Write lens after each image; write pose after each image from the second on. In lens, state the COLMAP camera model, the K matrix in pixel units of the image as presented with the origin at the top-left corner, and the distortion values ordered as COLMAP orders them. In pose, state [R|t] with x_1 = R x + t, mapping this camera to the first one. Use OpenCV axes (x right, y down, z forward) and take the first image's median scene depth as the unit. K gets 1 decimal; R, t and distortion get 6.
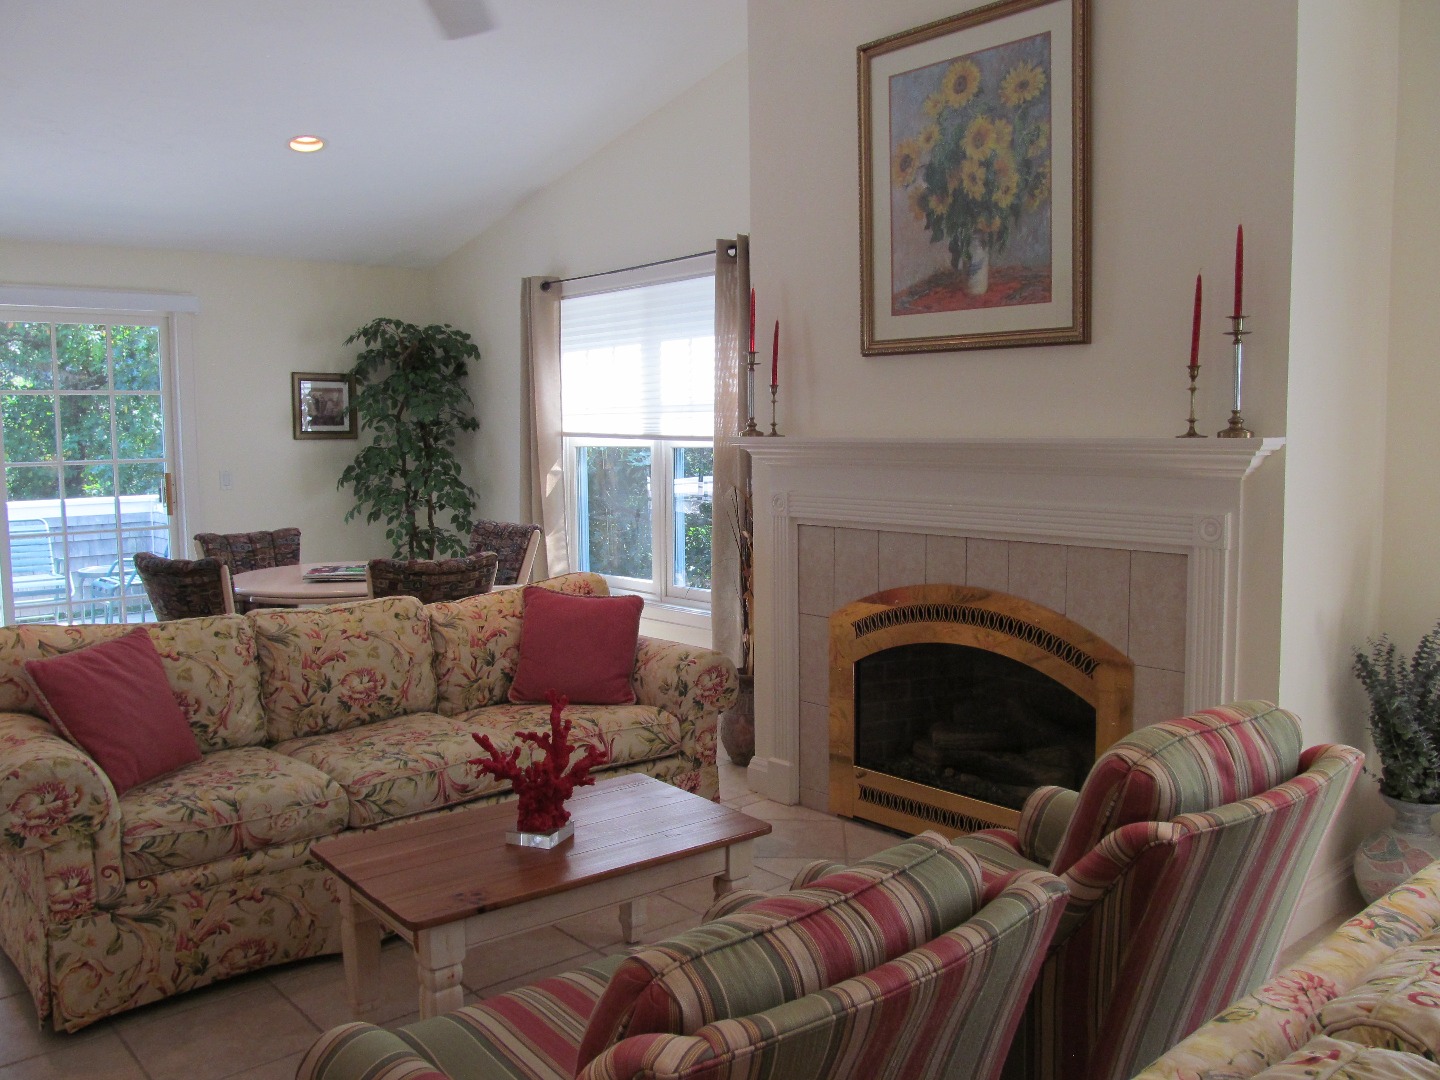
lens RADIAL K [[1184.2, 0, 721.7], [0, 1184.2, 541.3], [0, 0, 1]] dist [-0.067968, 0.024593]
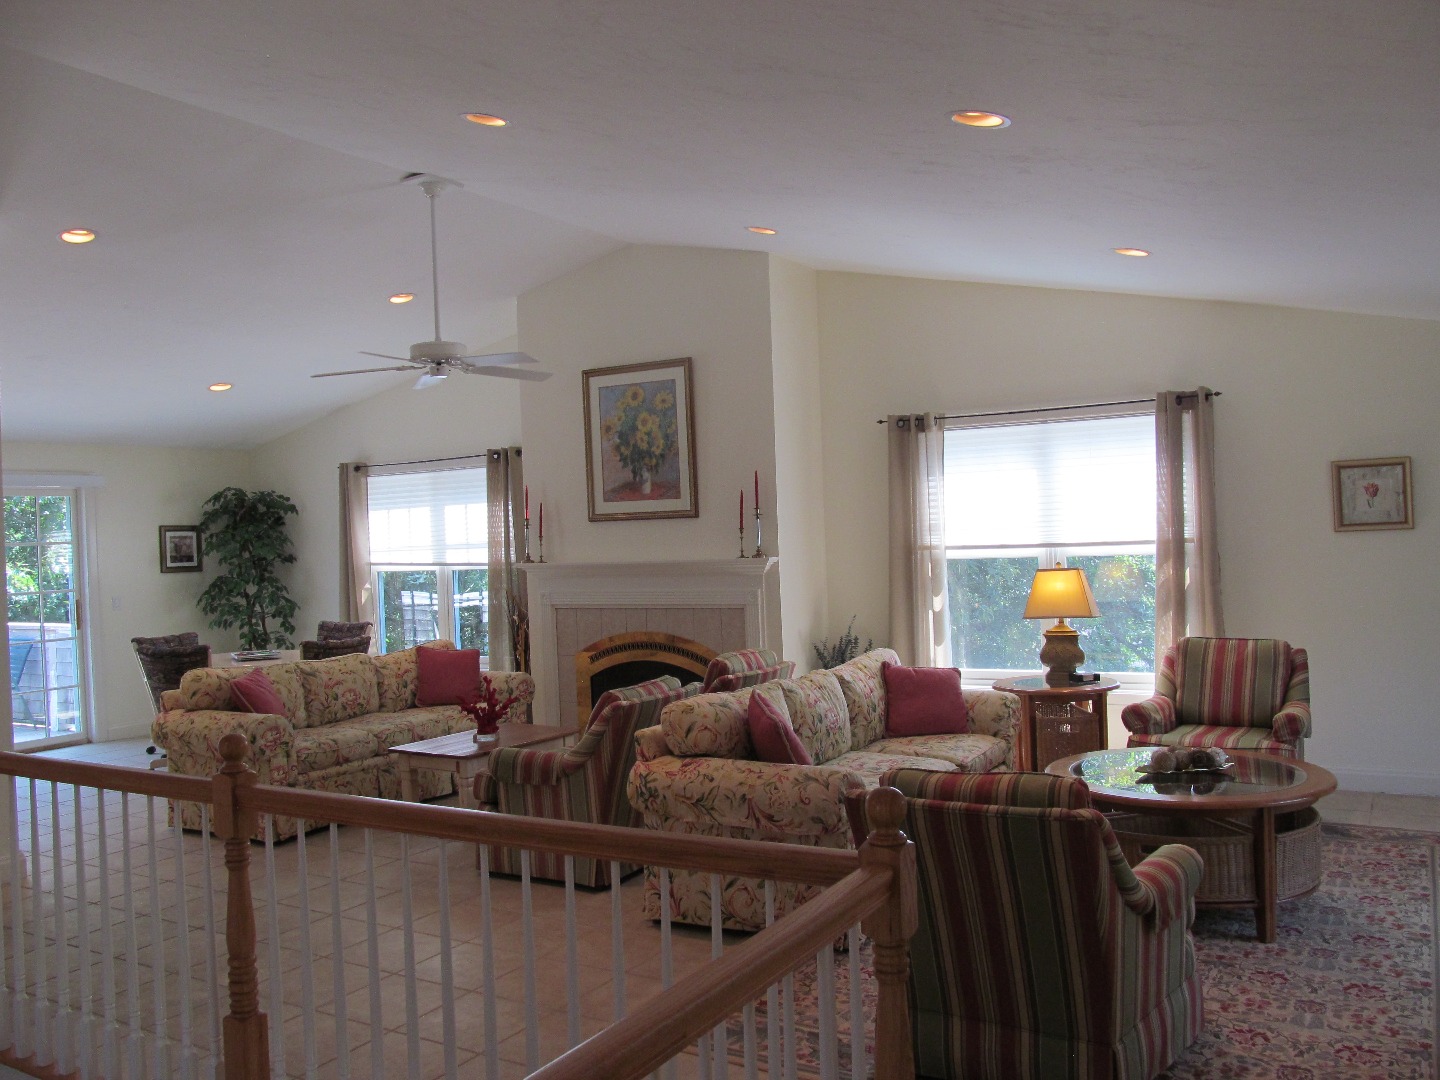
lens RADIAL K [[1184.2, 0, 719.5], [0, 1184.2, 531.2], [0, 0, 1]] dist [-0.067968, 0.024593]
pose [[0.947951, -0.024821, 0.317447, -0.333318], [0.057998, 0.993739, -0.095493, 0.069381], [-0.313089, 0.108934, 0.943456, -1.038988]]
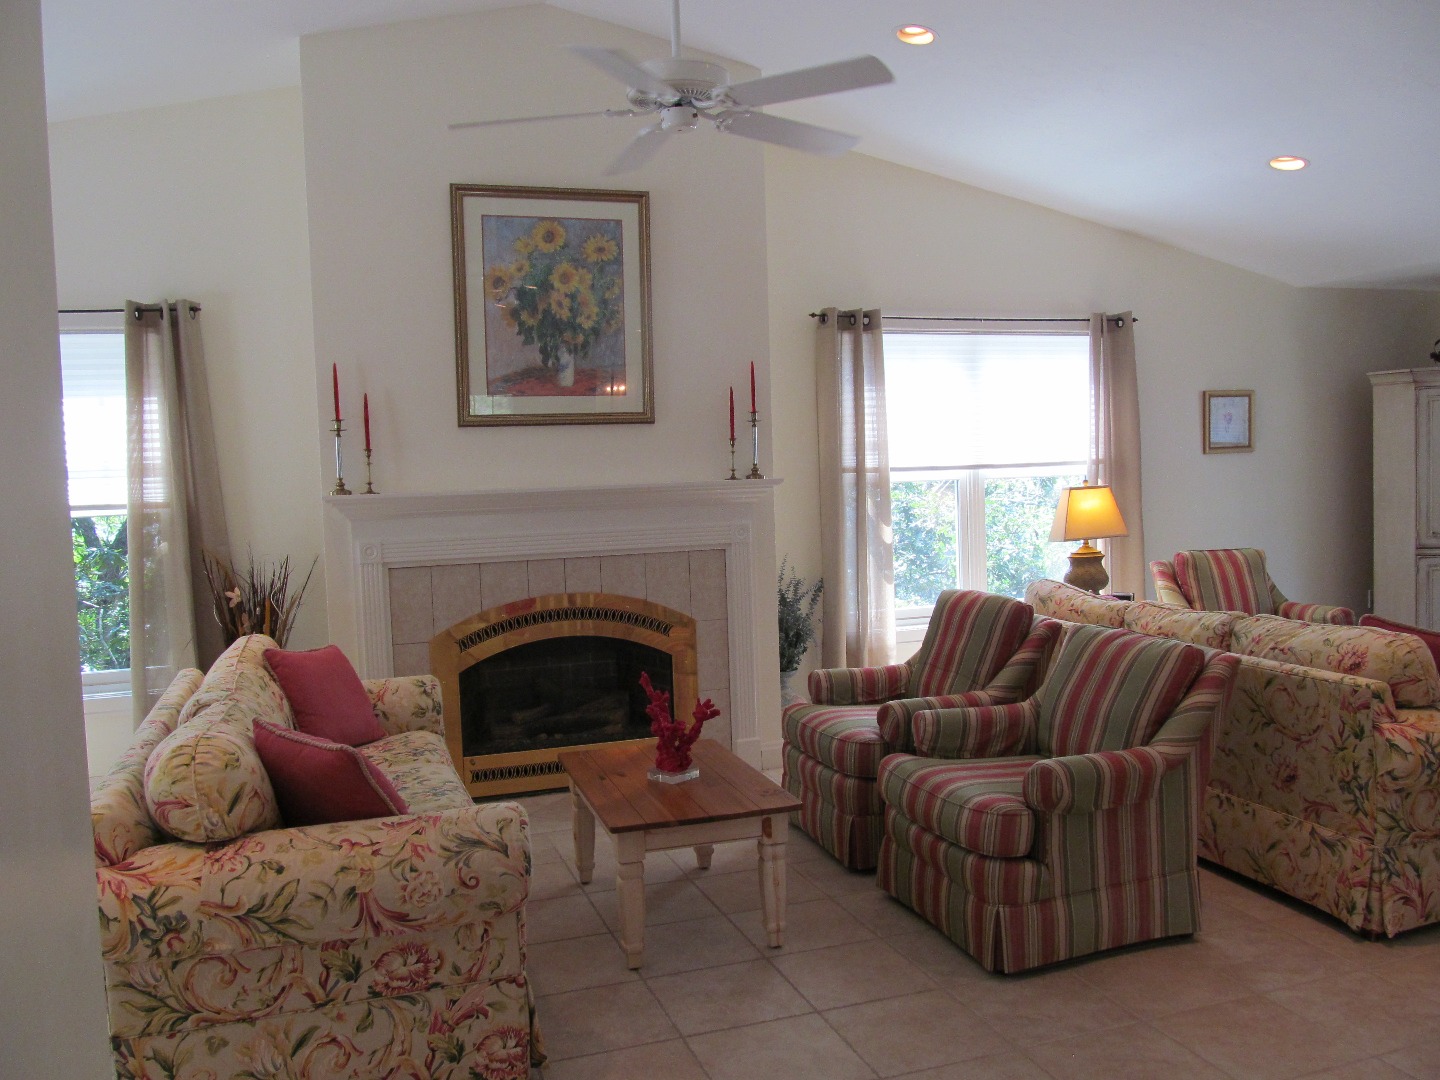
lens RADIAL K [[1184.2, 0, 721.8], [0, 1184.2, 538.1], [0, 0, 1]] dist [-0.067968, 0.024593]
pose [[0.377830, -0.061236, 0.923848, -1.021734], [0.116822, 0.992989, 0.018042, -0.030579], [-0.918475, 0.101109, 0.382335, 0.295079]]
